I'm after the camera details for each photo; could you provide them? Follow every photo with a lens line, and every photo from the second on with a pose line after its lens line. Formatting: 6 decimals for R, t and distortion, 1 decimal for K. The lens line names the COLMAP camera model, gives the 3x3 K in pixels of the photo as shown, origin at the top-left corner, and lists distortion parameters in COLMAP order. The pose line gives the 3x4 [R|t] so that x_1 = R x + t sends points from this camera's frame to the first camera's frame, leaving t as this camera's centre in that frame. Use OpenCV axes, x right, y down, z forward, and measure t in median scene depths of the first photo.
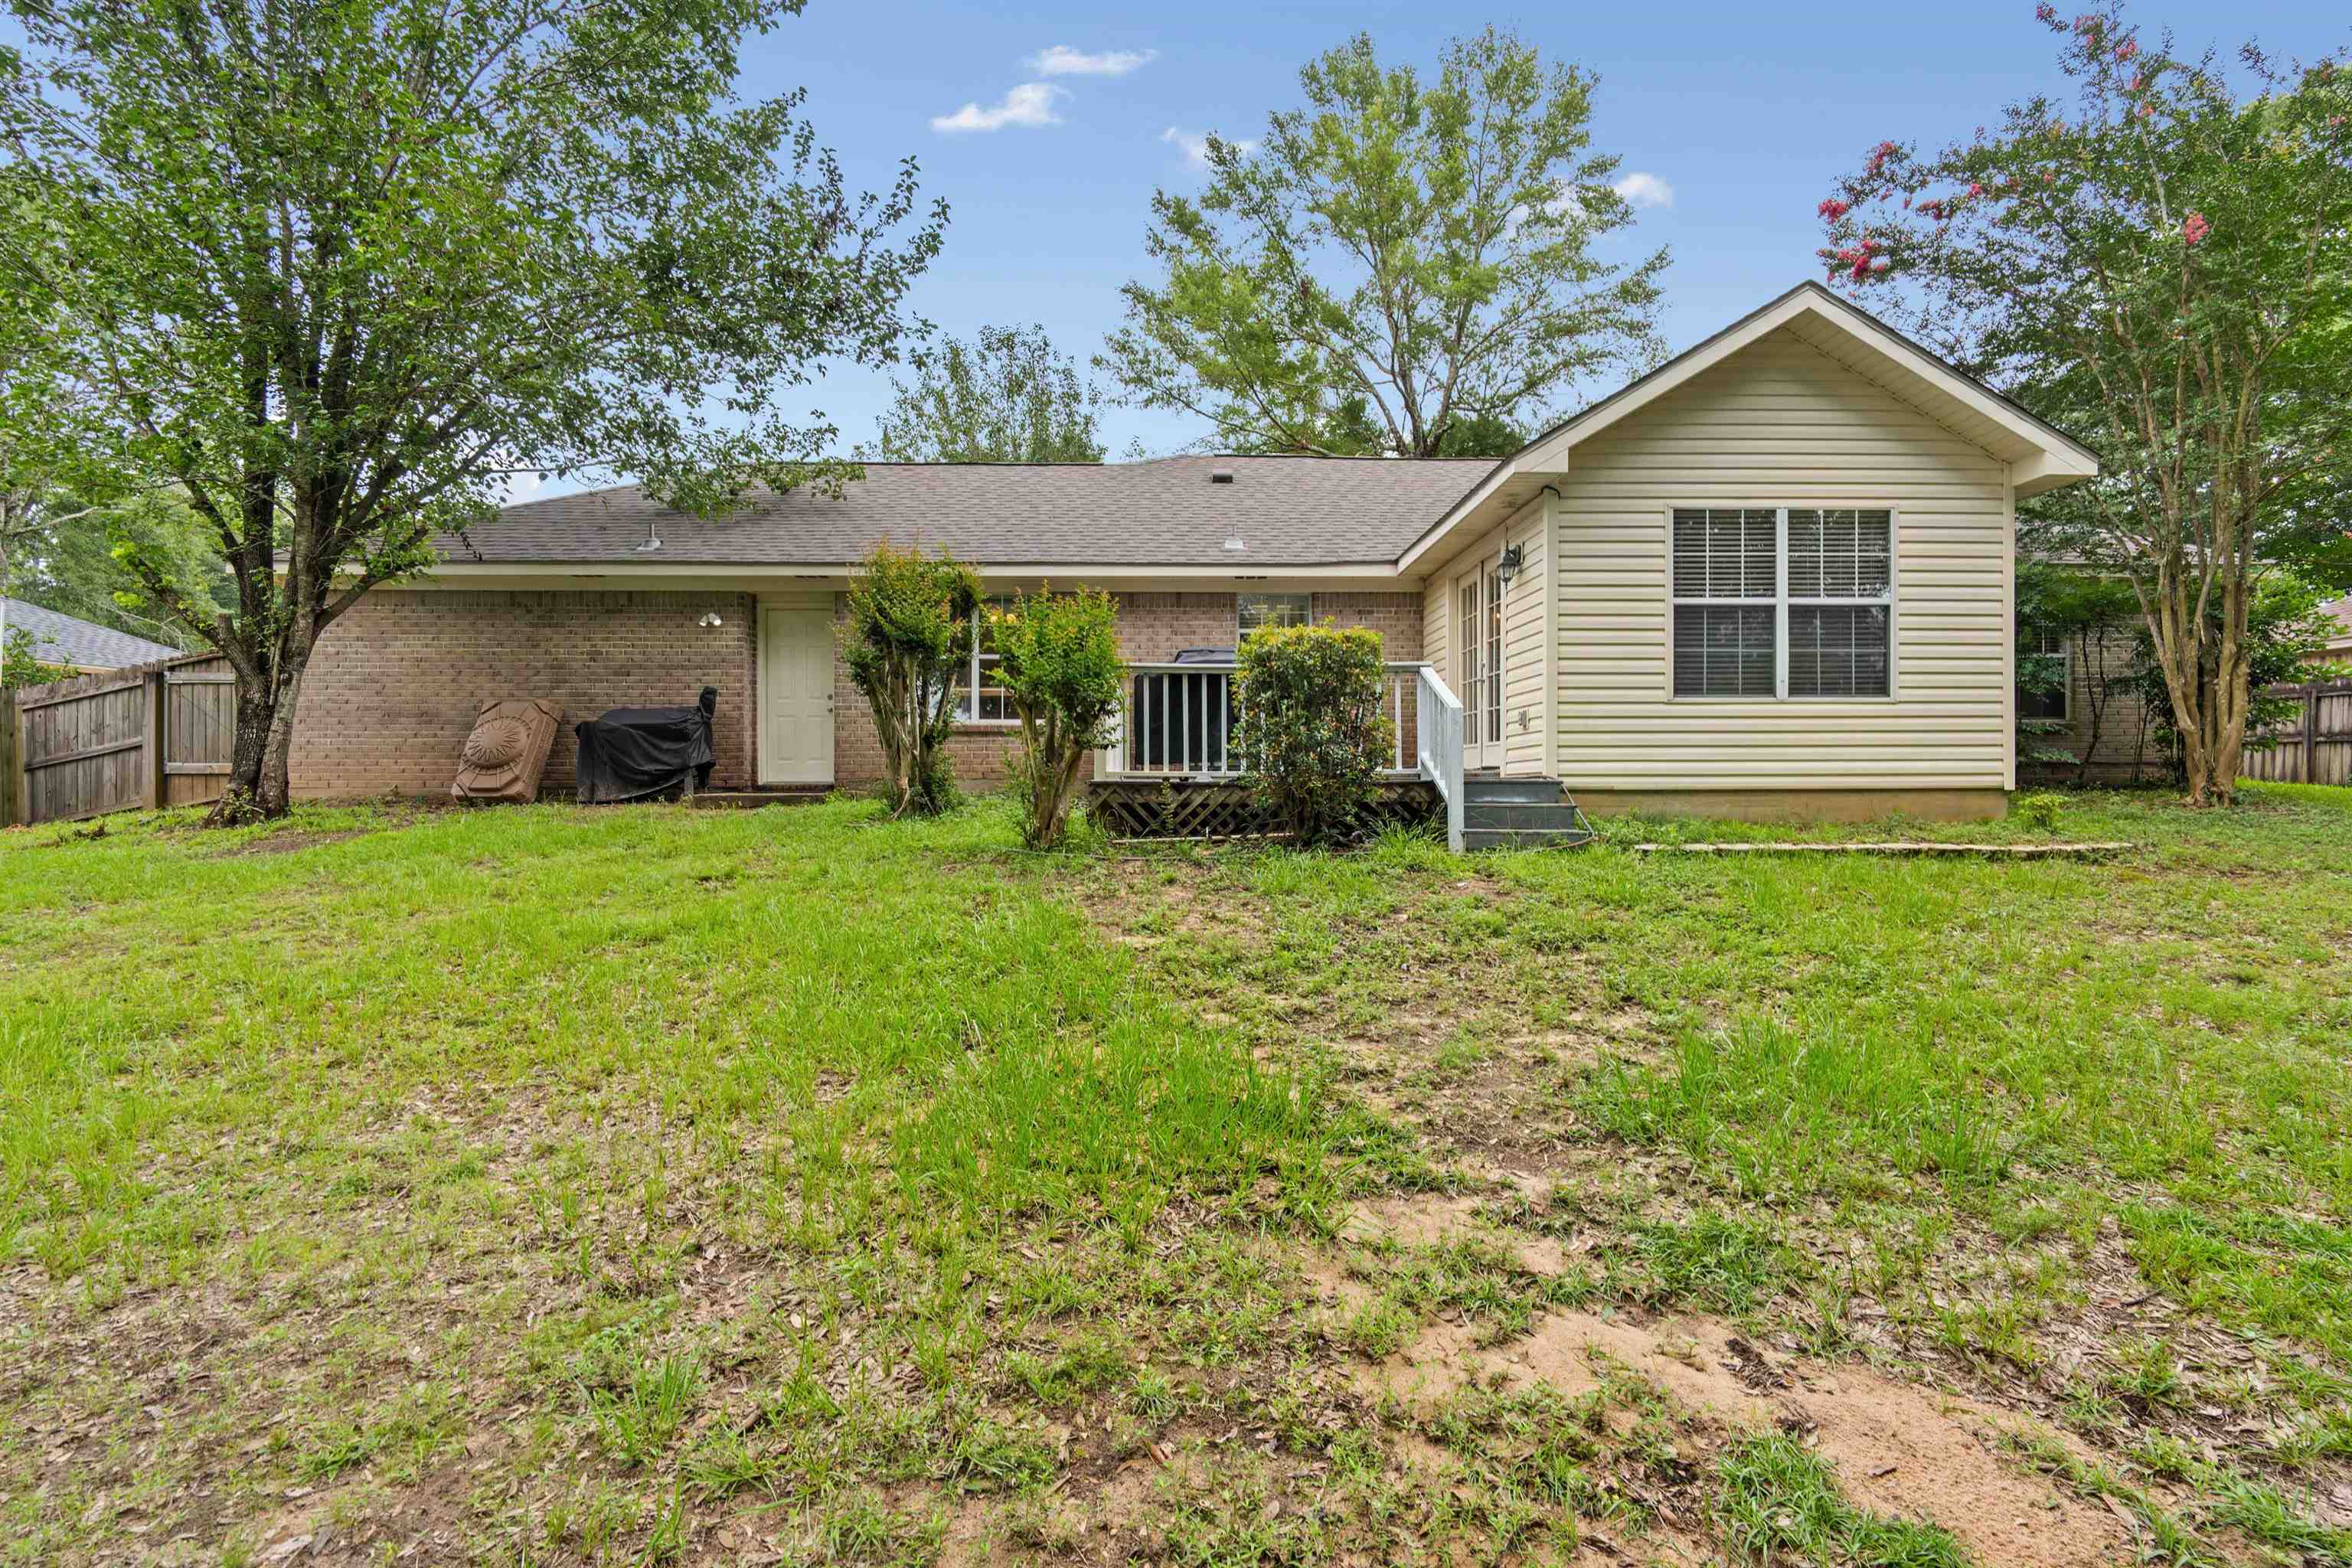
lens RADIAL K [[1033.7, 0, 1173.0], [0, 1033.7, 795.3], [0, 0, 1]] dist [-0.002872, 0.000296]
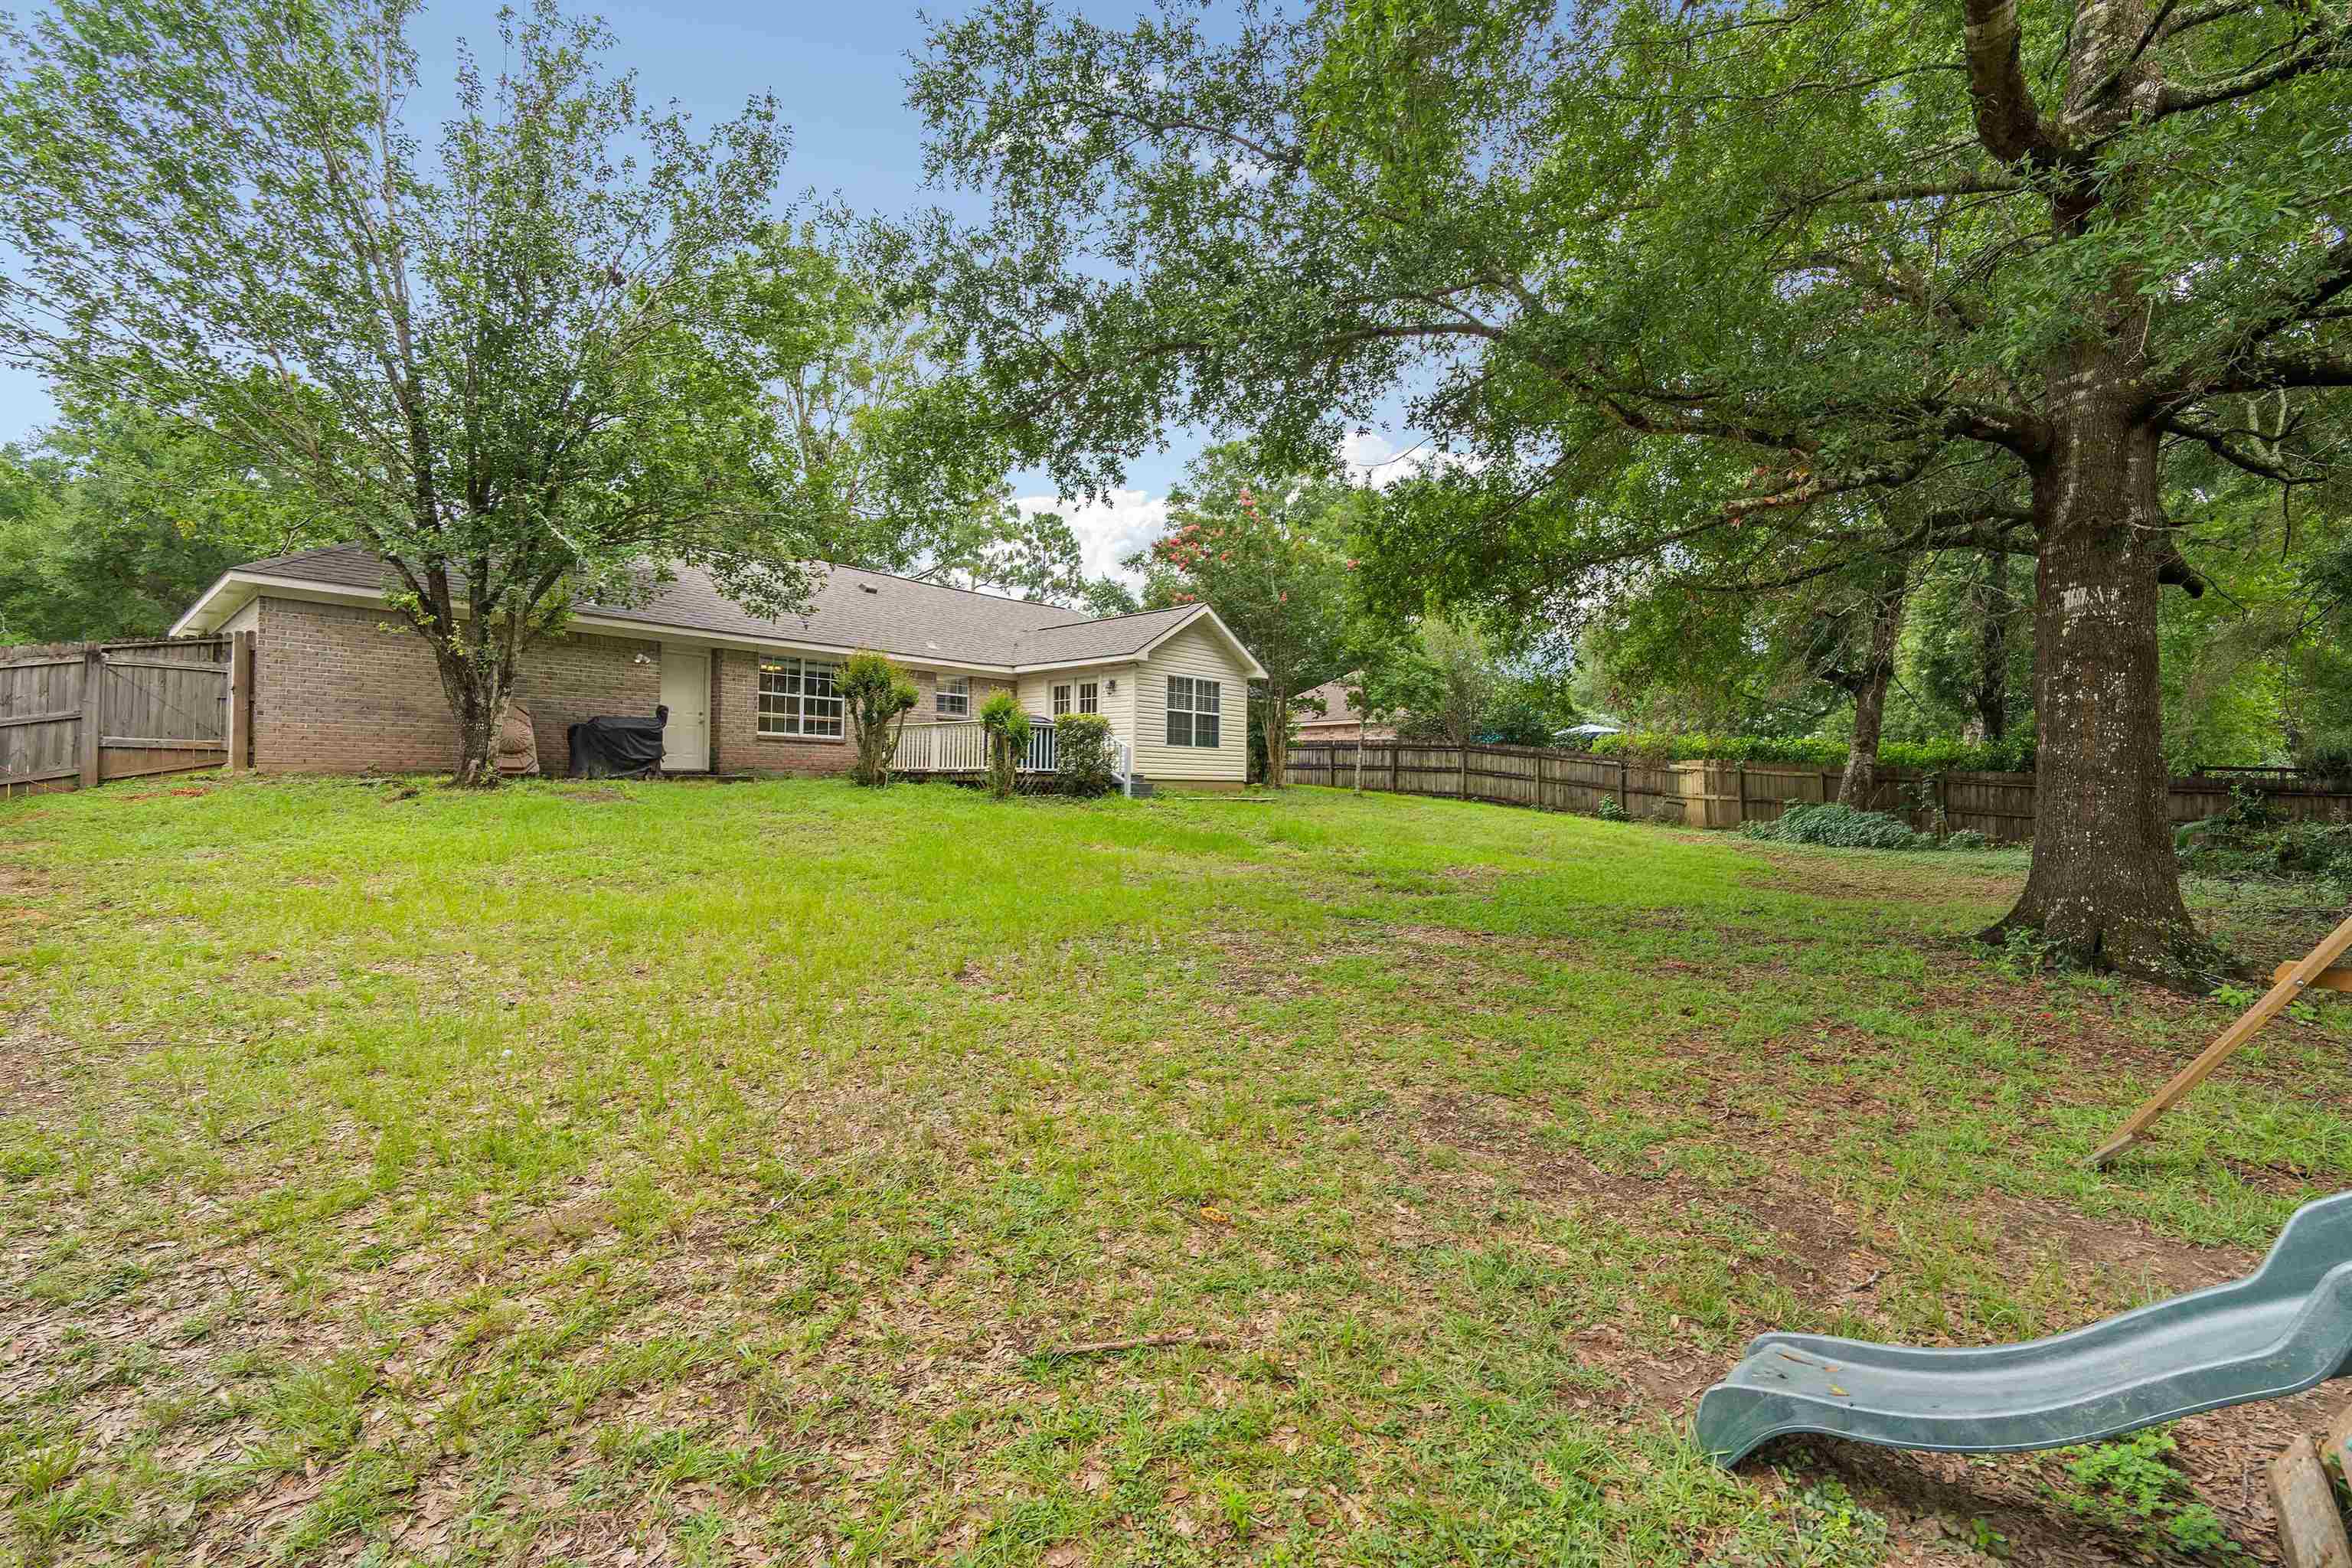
lens RADIAL K [[1033.7, 0, 1178.0], [0, 1033.7, 787.6], [0, 0, 1]] dist [-0.002872, 0.000296]
pose [[0.683615, 0.012129, 0.729742, -1.453563], [-0.000194, 0.999865, -0.016437, 0.059898], [-0.729843, 0.011095, 0.683525, -0.857039]]
